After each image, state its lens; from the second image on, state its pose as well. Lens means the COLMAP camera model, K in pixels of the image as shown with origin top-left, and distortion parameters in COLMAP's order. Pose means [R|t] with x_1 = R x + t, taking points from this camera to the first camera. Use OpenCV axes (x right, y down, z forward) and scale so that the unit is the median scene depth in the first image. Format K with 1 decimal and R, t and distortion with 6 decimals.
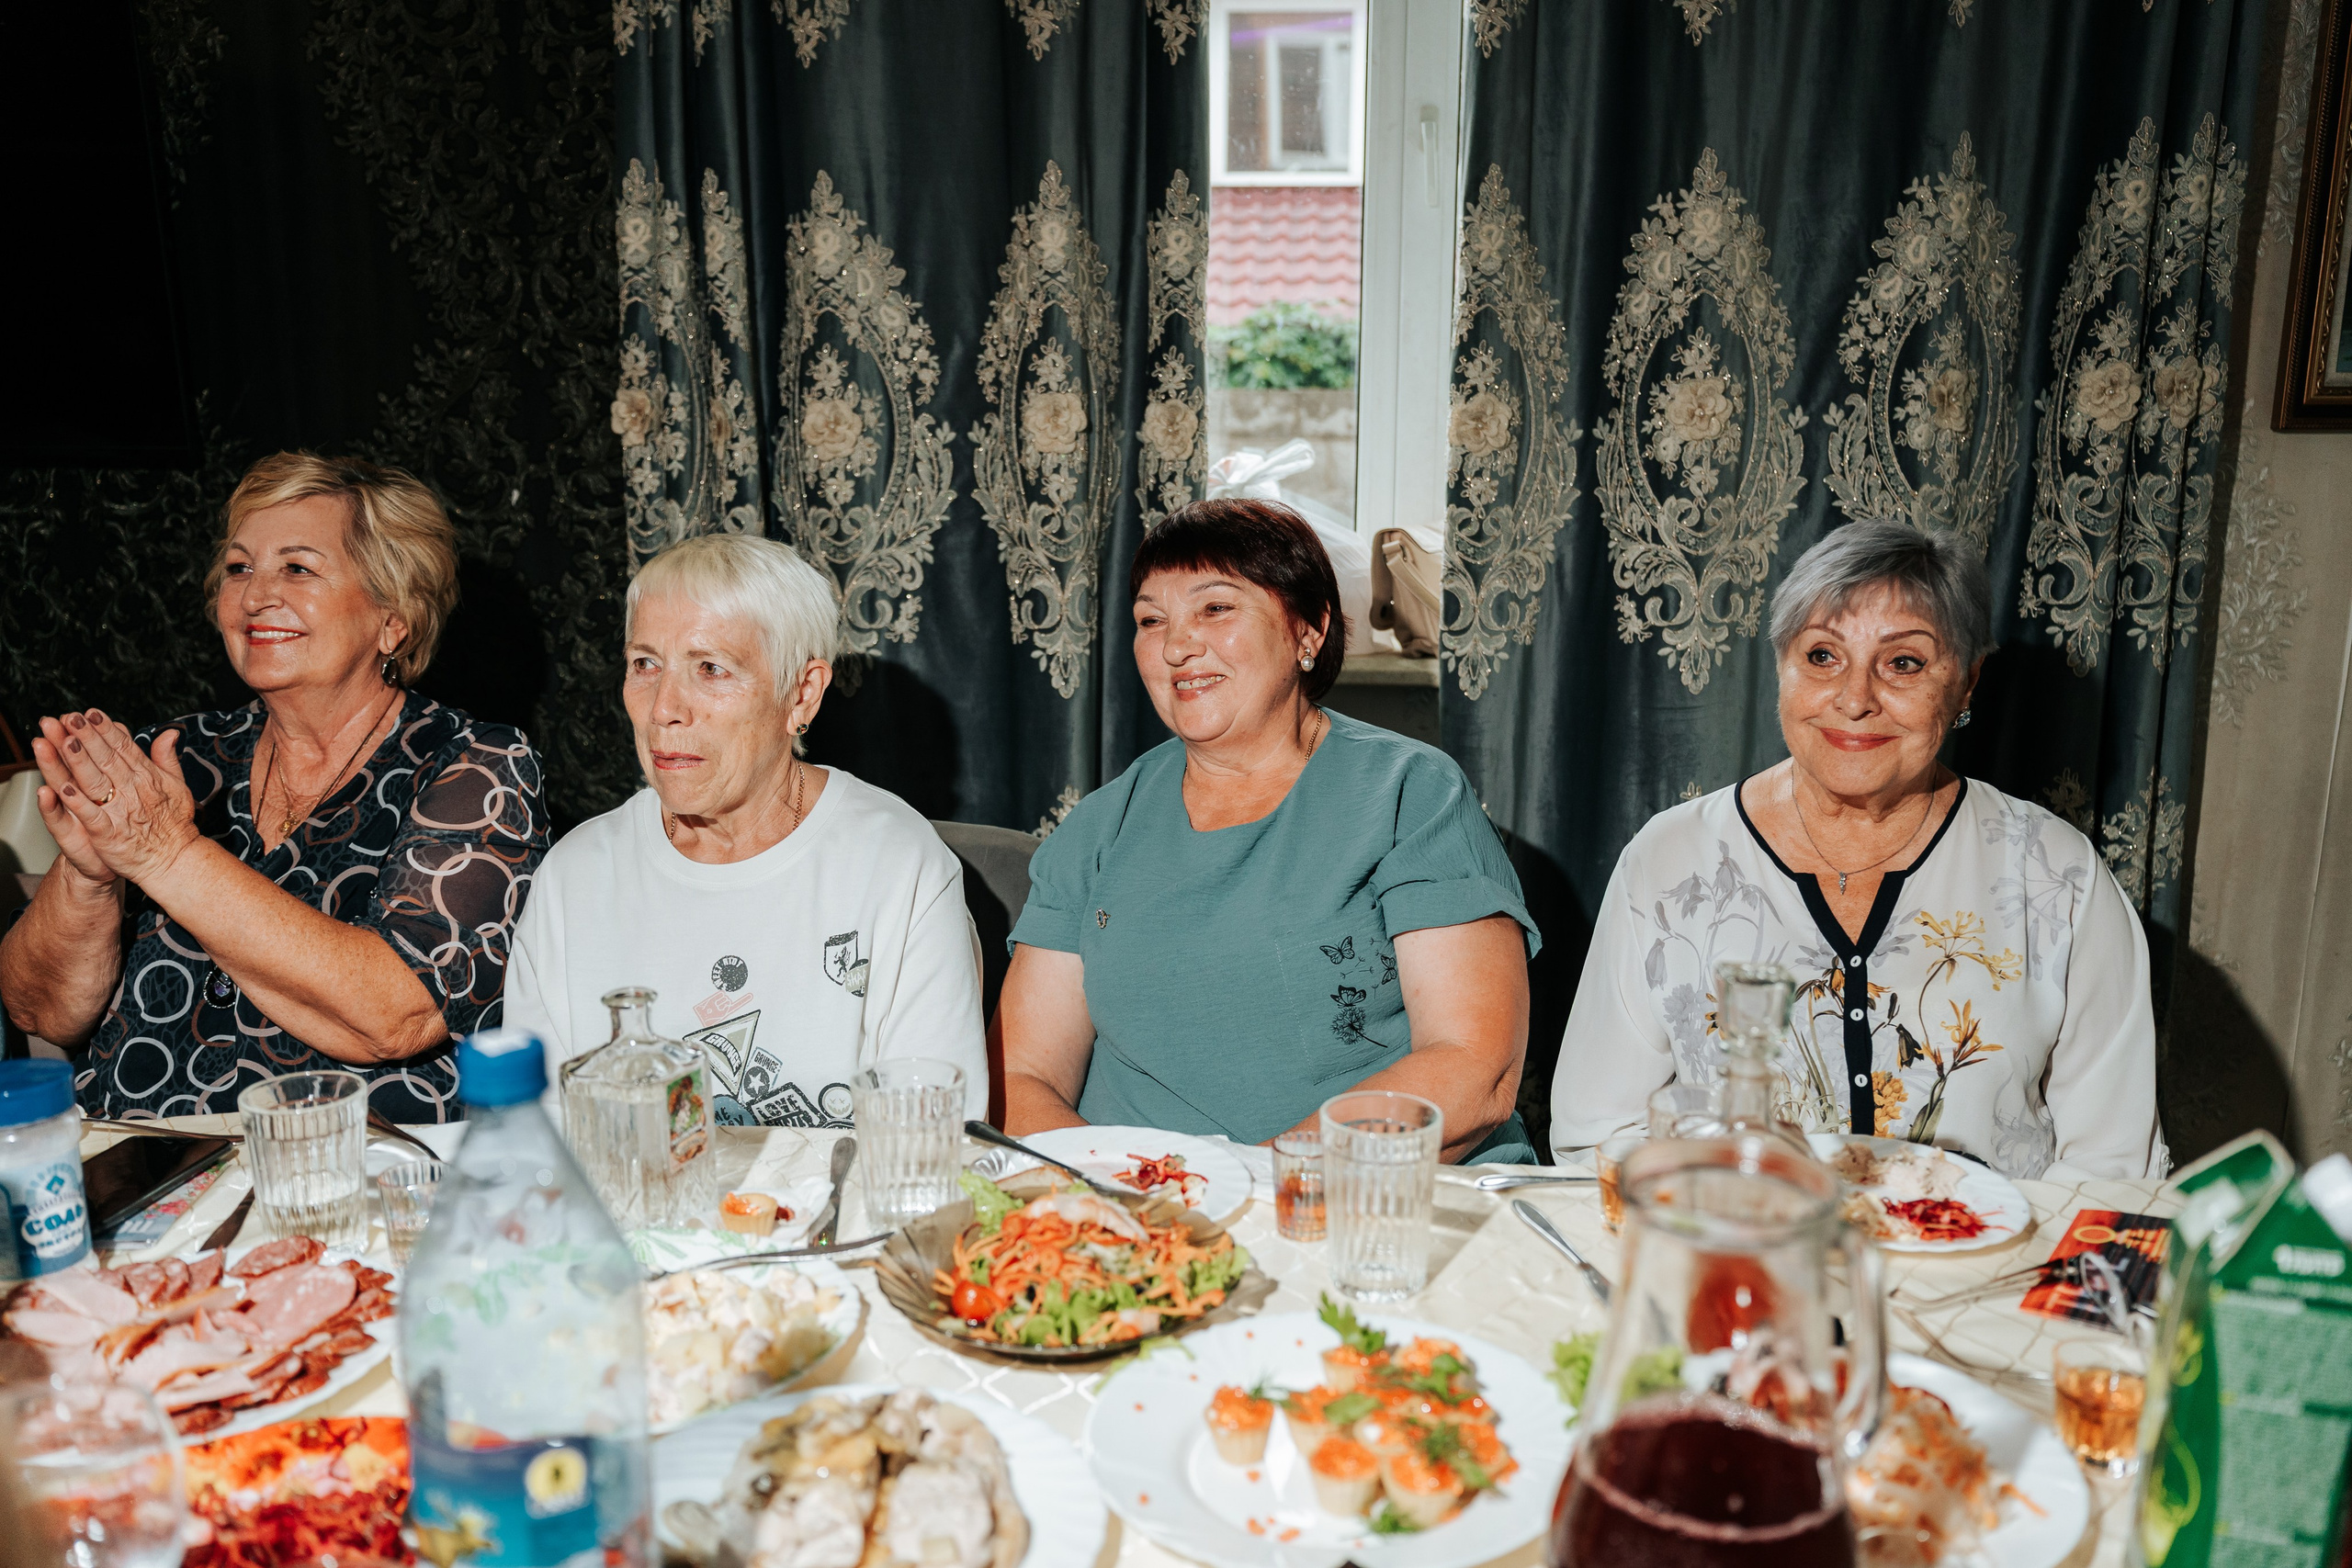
lens RADIAL K [[1894.6, 0, 1170.6], [0, 1894.6, 806.4], [0, 0, 1]] dist [-0.022080, 0.023482]
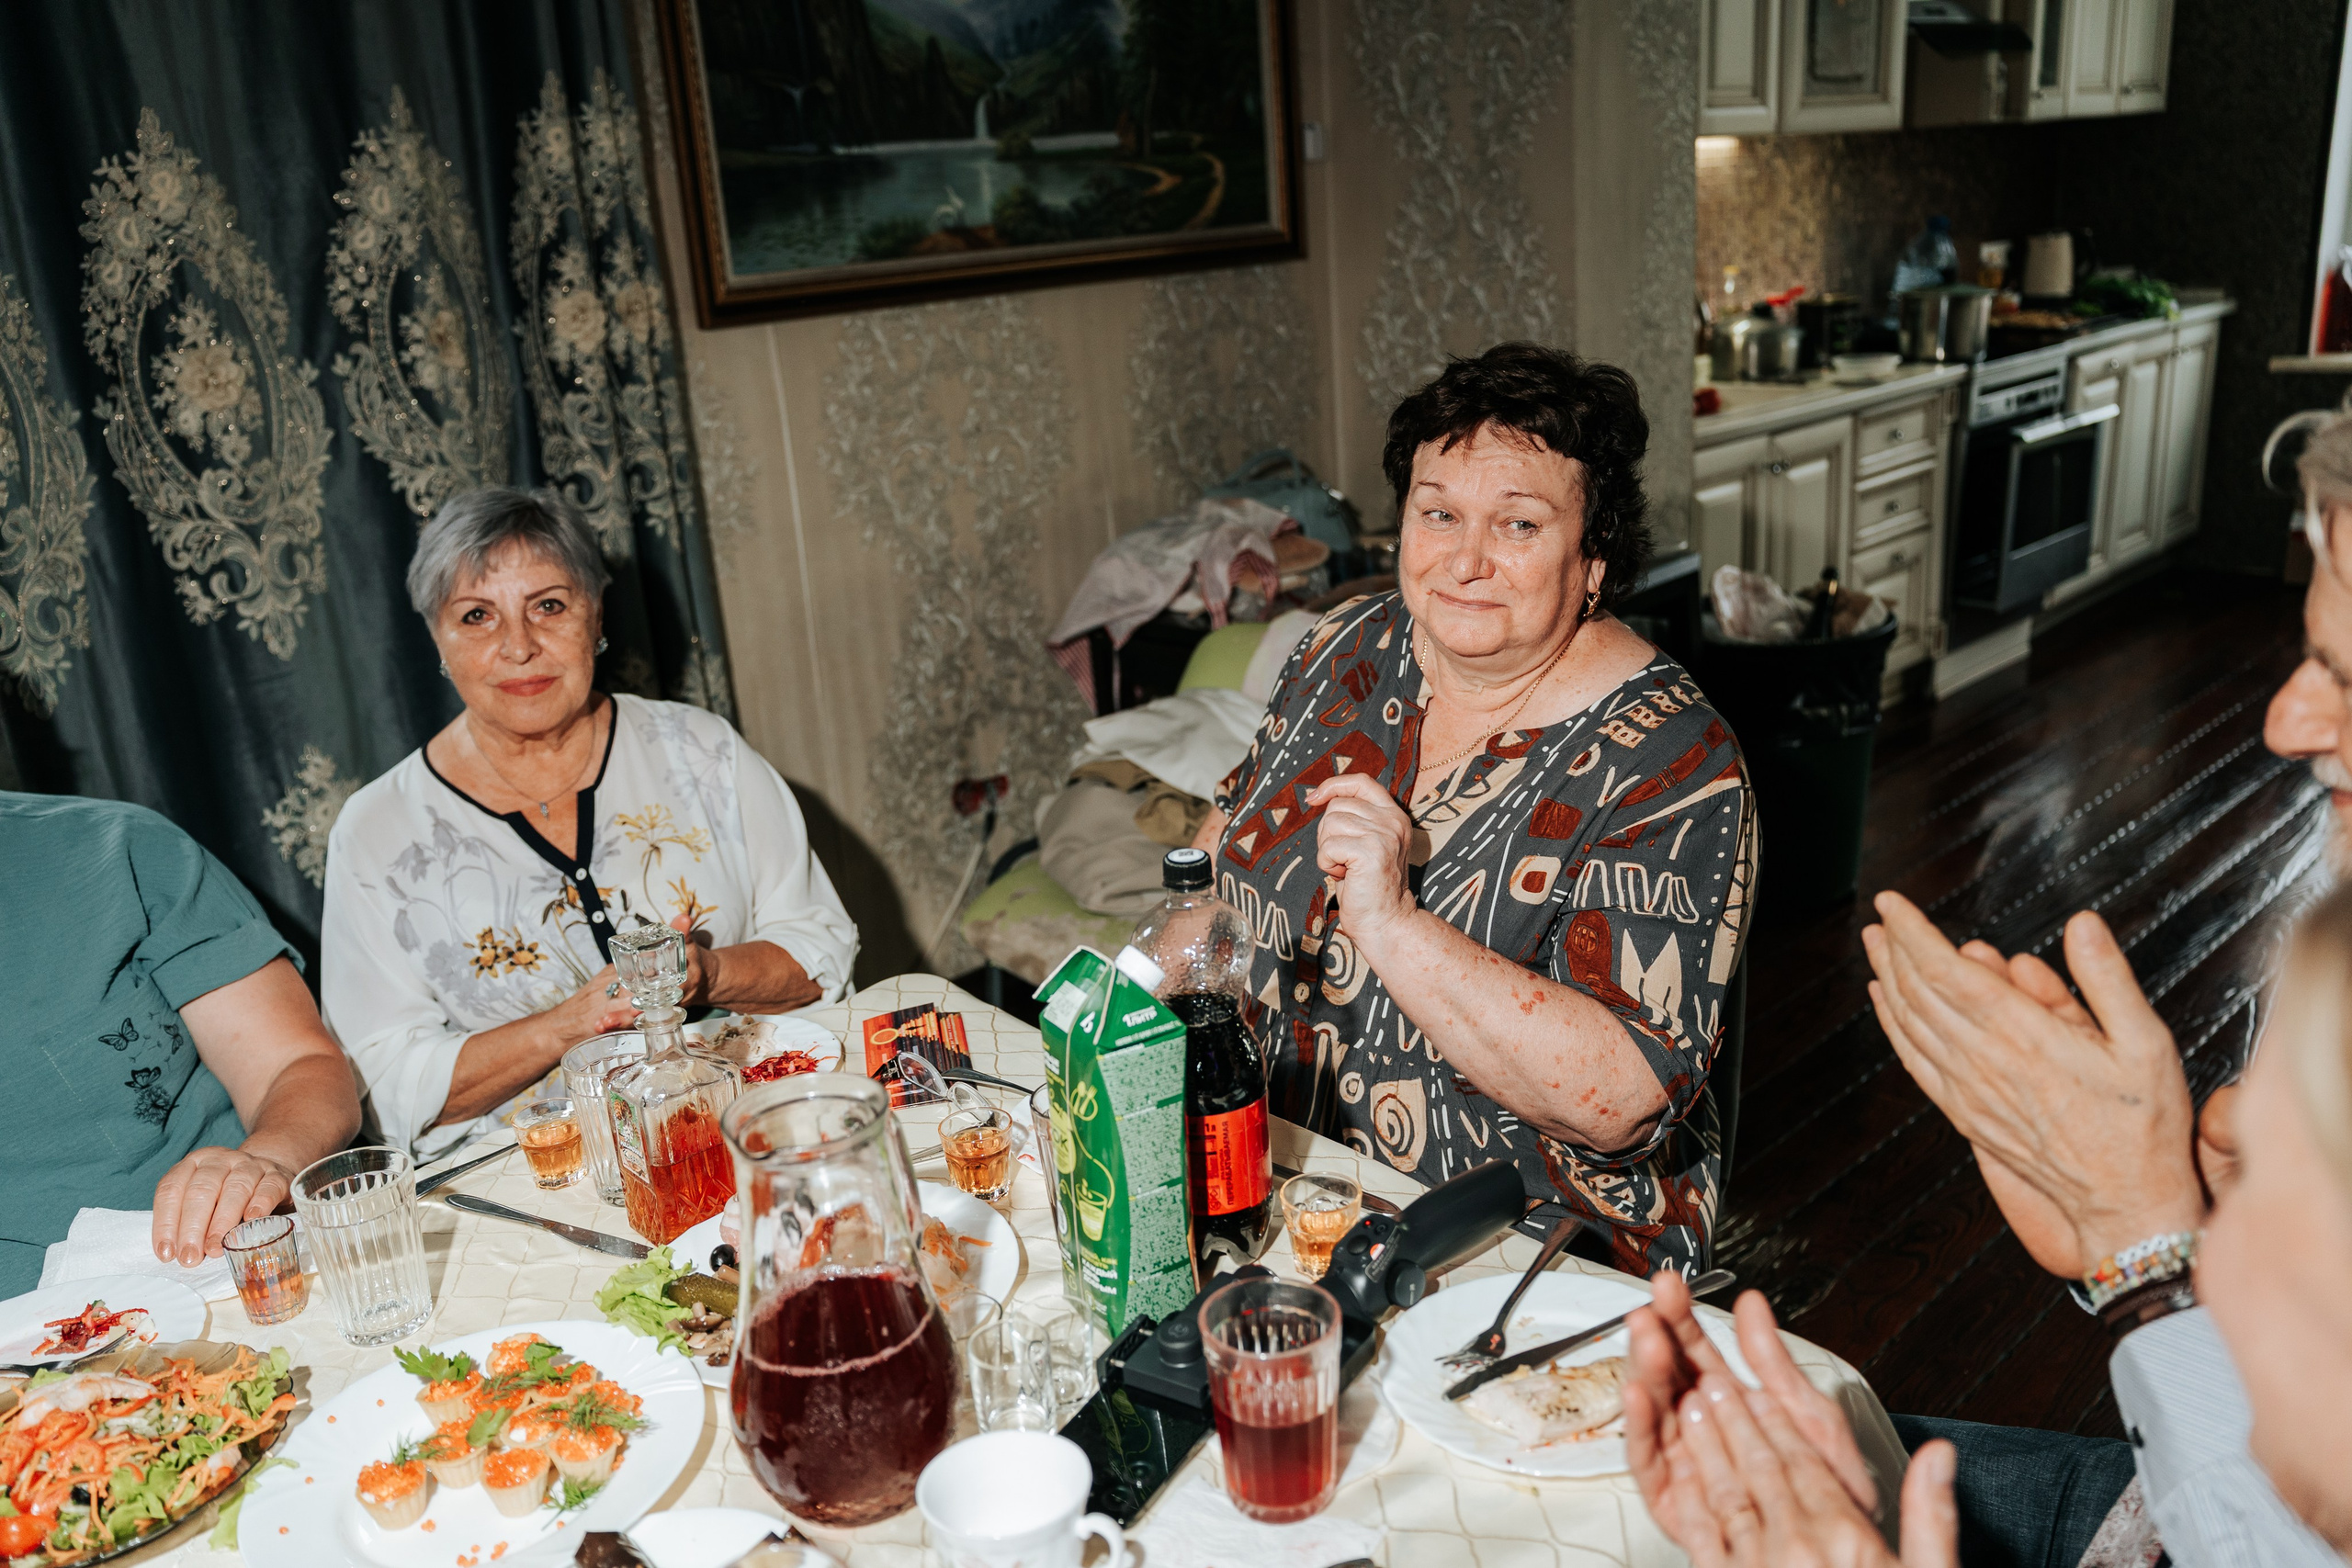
lens RADIAL K [[1894.6, 0, 1170.6], [0, 1894.6, 806.4], [0, 0, 1]] dist [-0.022080, 0.023482]
pose [[0.672744, -0.277565, 0.685838, -0.117507], [0.220274, 0.960068, 0.172481, -0.055044], [-0.706325, 0.035037, 0.707020, -0.035811]]
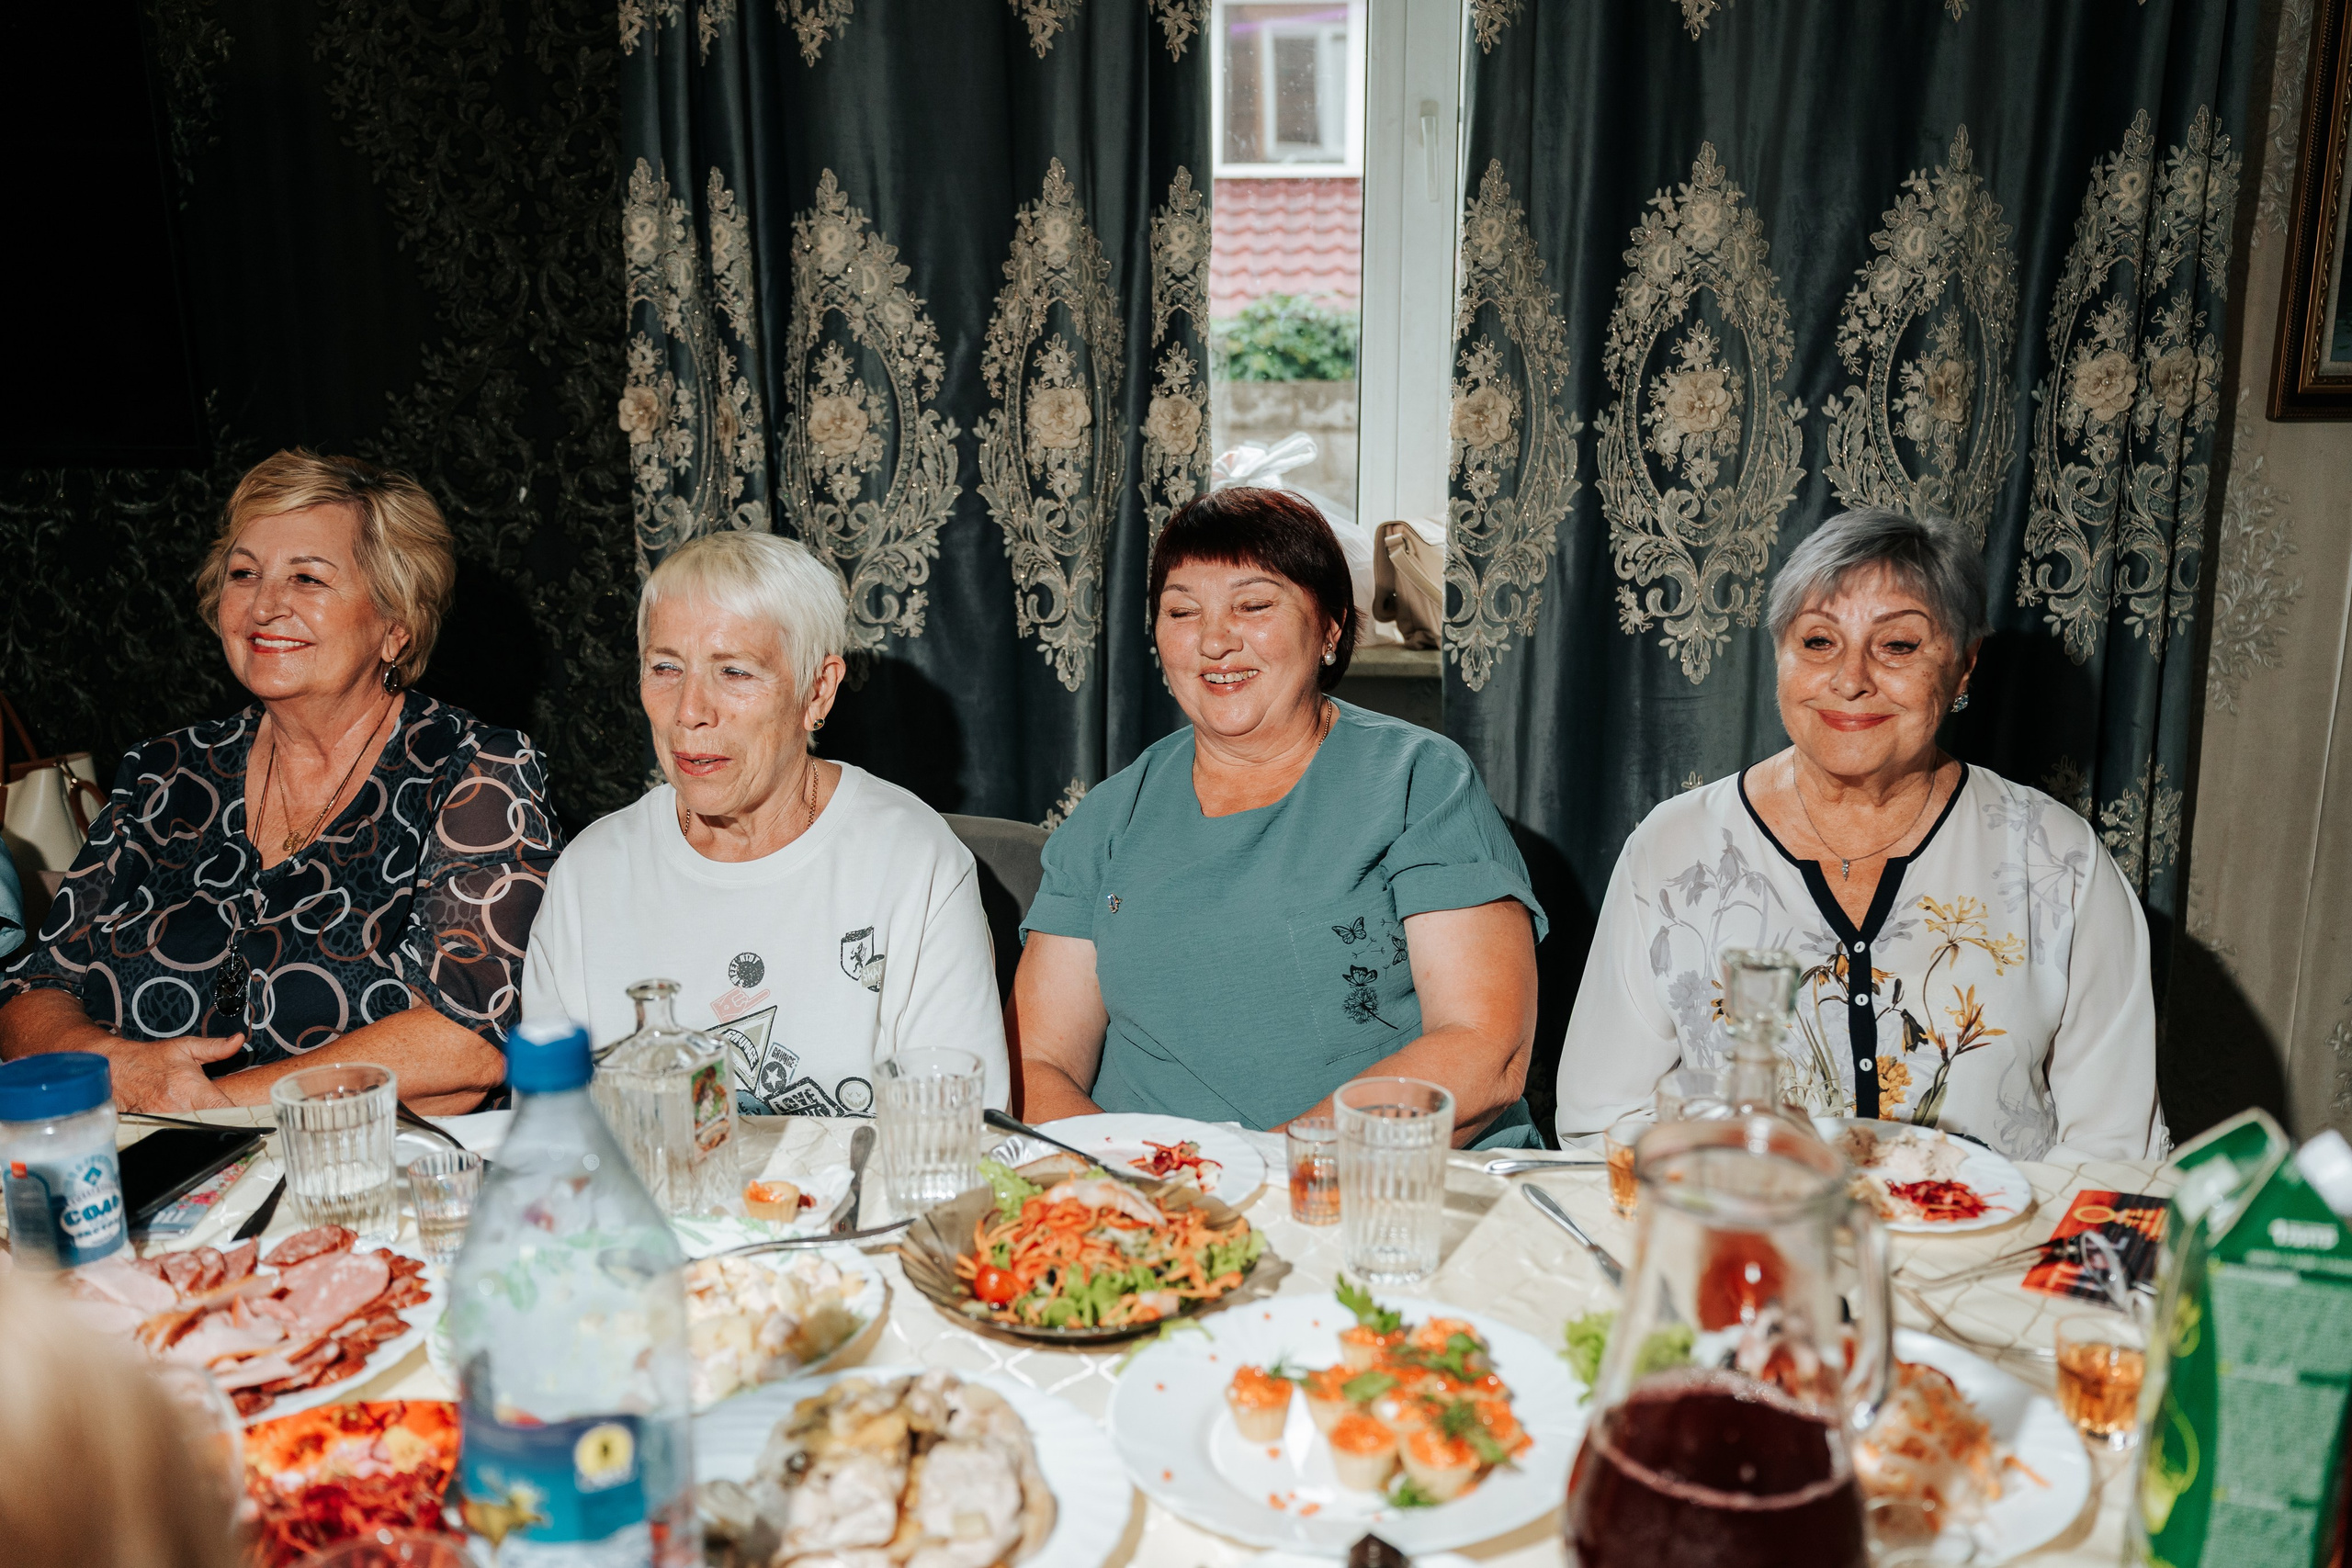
lens RADIAL K [[1894.6, 0, 1170.6], [0, 1894.6, 806.4], [0, 0, 1]] dist [-0.022080, 0.023482]
pose [[0.999985, -0.005281, 0.001214, -0.004446], [0.005276, 0.999977, 0.004272, -0.000070], [-0.001237, -0.004265, 0.999990, -0.008333]]
